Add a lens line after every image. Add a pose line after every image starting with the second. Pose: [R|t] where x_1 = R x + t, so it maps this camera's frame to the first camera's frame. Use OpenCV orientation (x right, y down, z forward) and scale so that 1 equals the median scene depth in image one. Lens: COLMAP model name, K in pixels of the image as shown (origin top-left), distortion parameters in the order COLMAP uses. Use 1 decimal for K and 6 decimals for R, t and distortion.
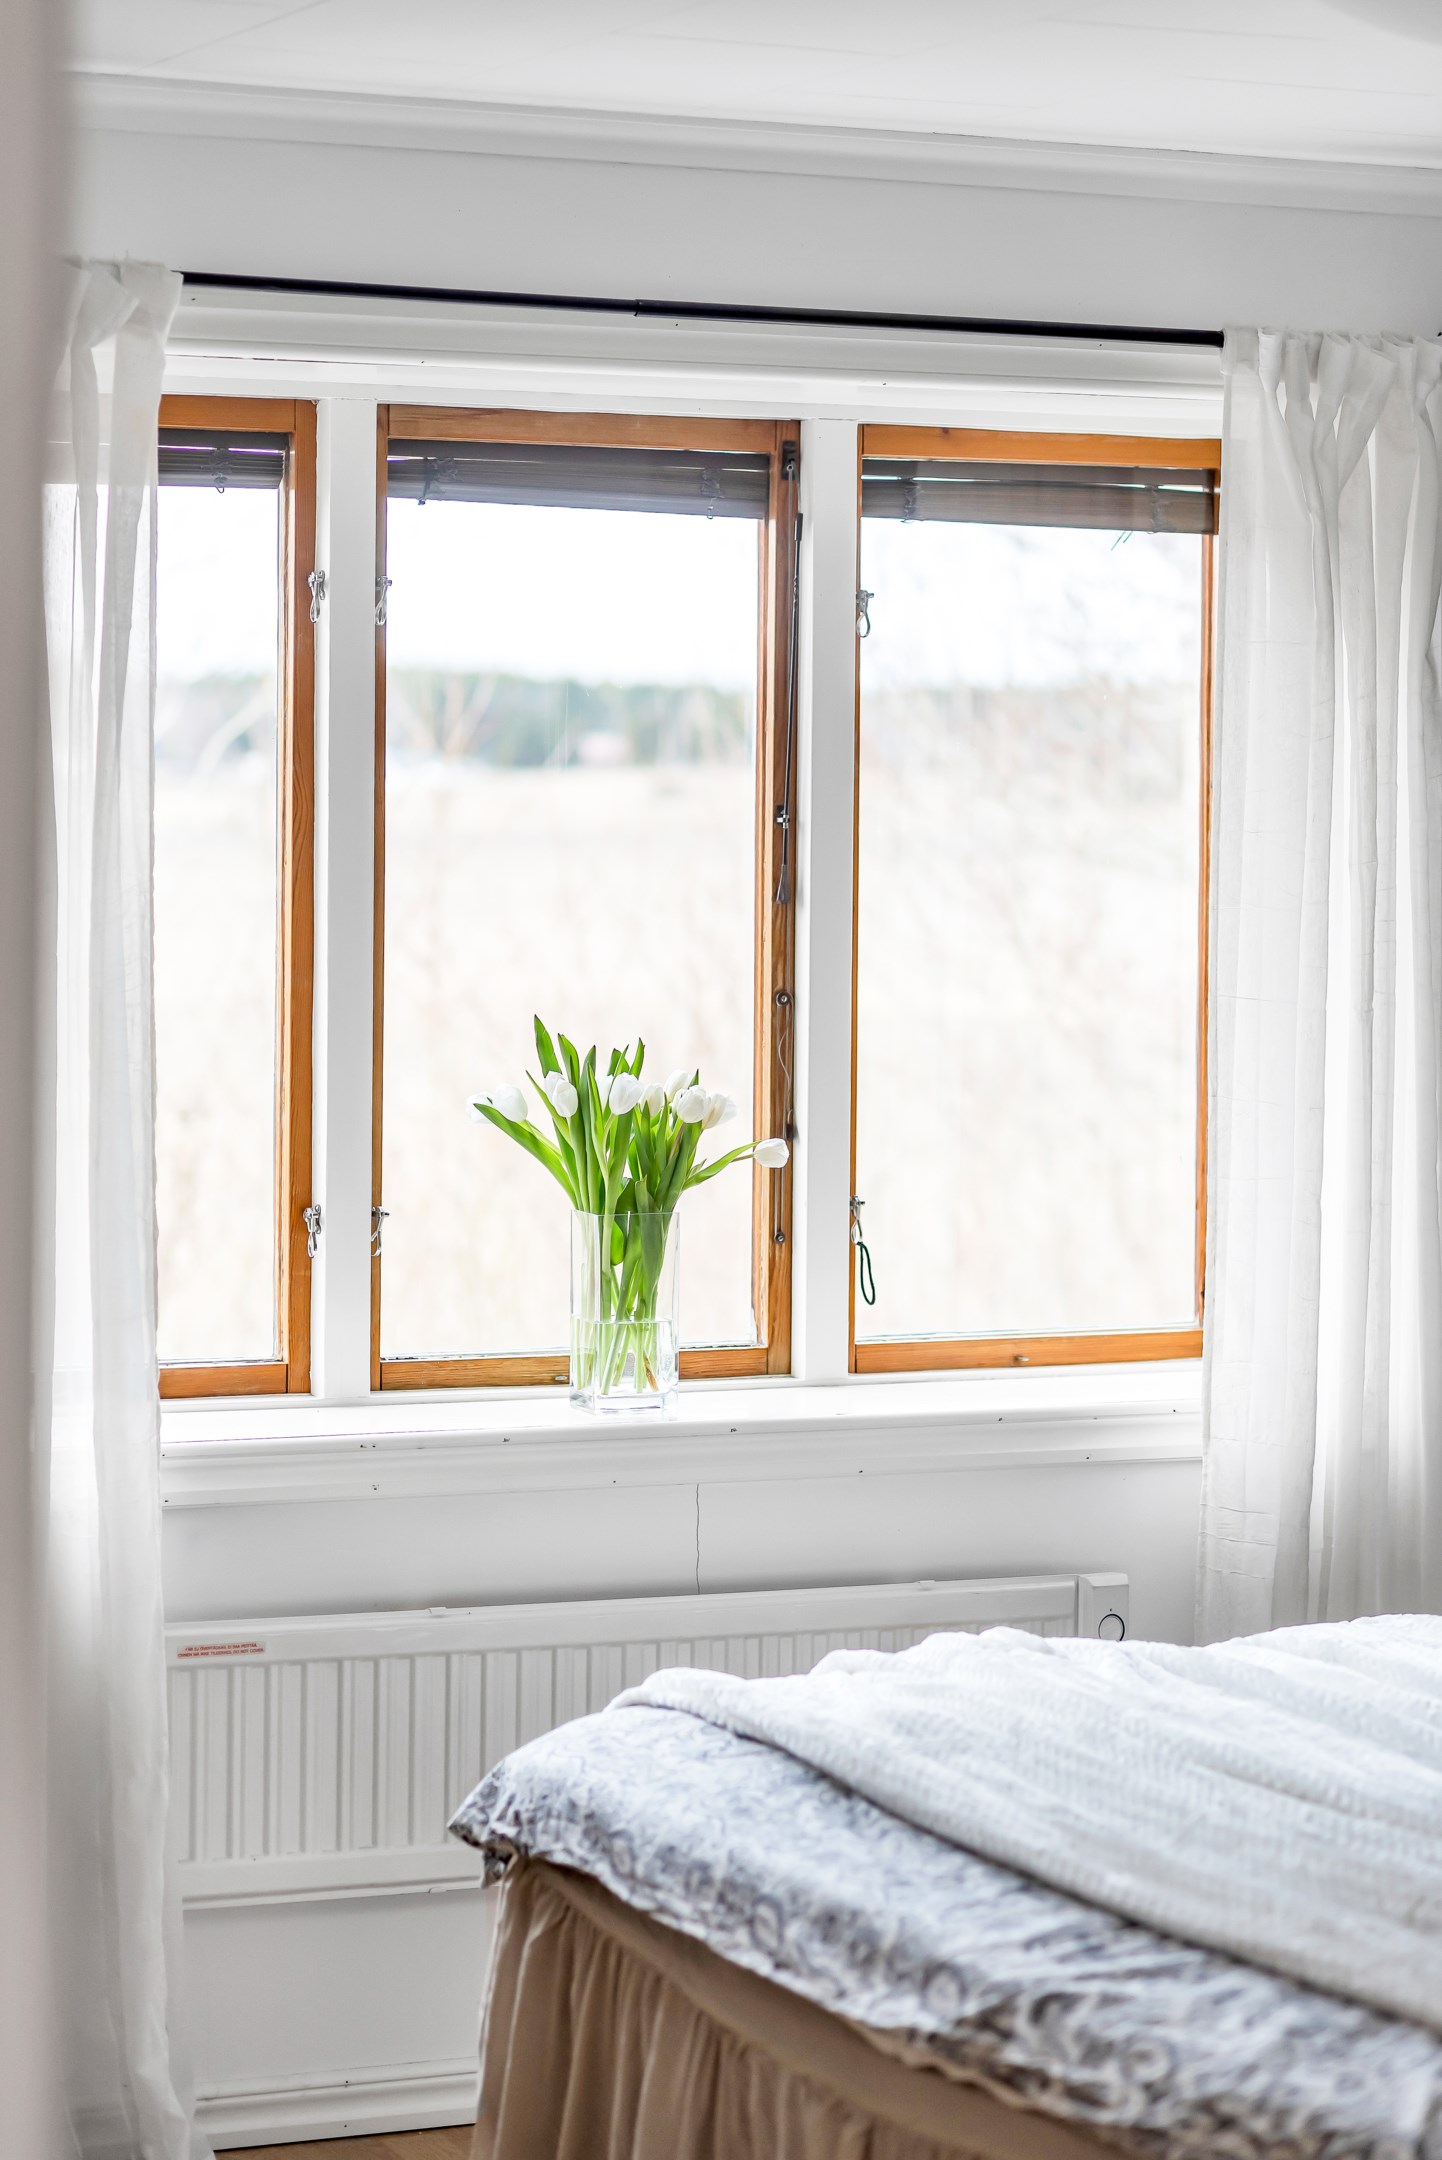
lens RADIAL K [[5159.0, 0, 720.0], [0, 5159.0, 1078.0], [0, 0, 1]] dist [-0.084269, 0.000000]
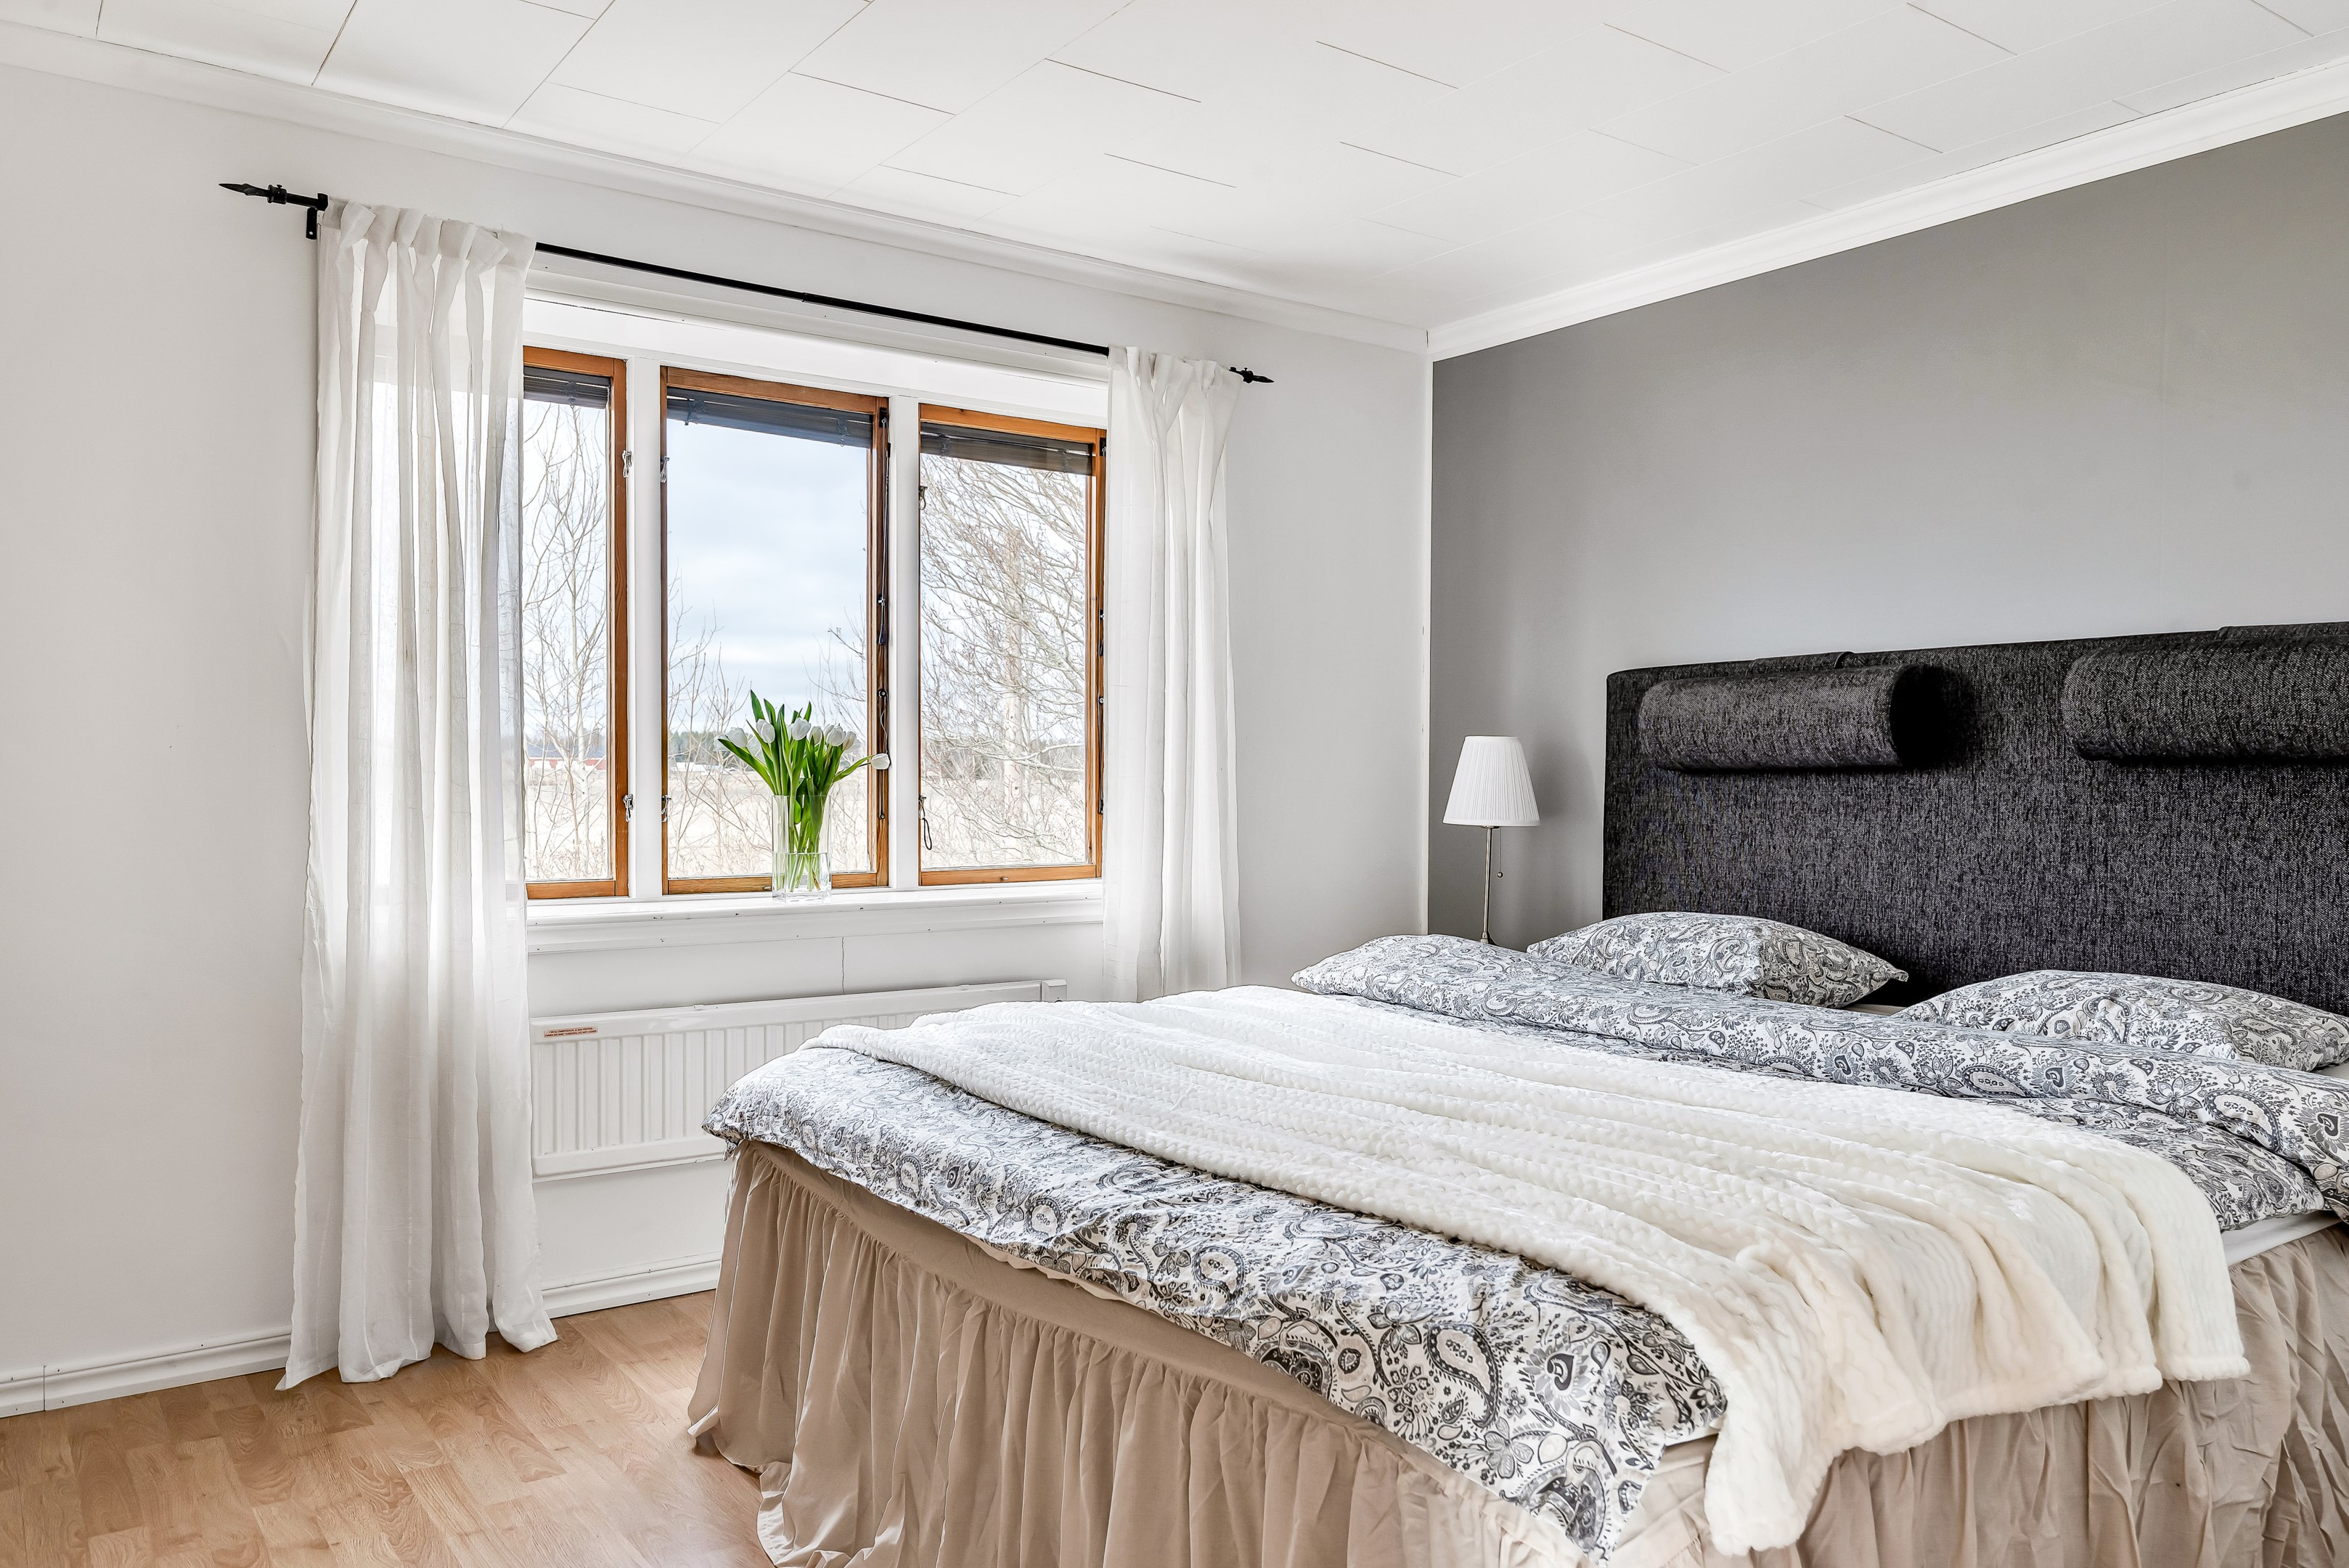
lens RADIAL K [[1758.5, 0, 1245.2], [0, 1758.5, 821.2], [0, 0, 1]] dist [-0.006091, 0.002683]
pose [[0.972510, -0.010830, 0.232609, -0.010499], [0.015831, 0.999682, -0.019641, 0.052526], [-0.232322, 0.022783, 0.972372, 0.345095]]
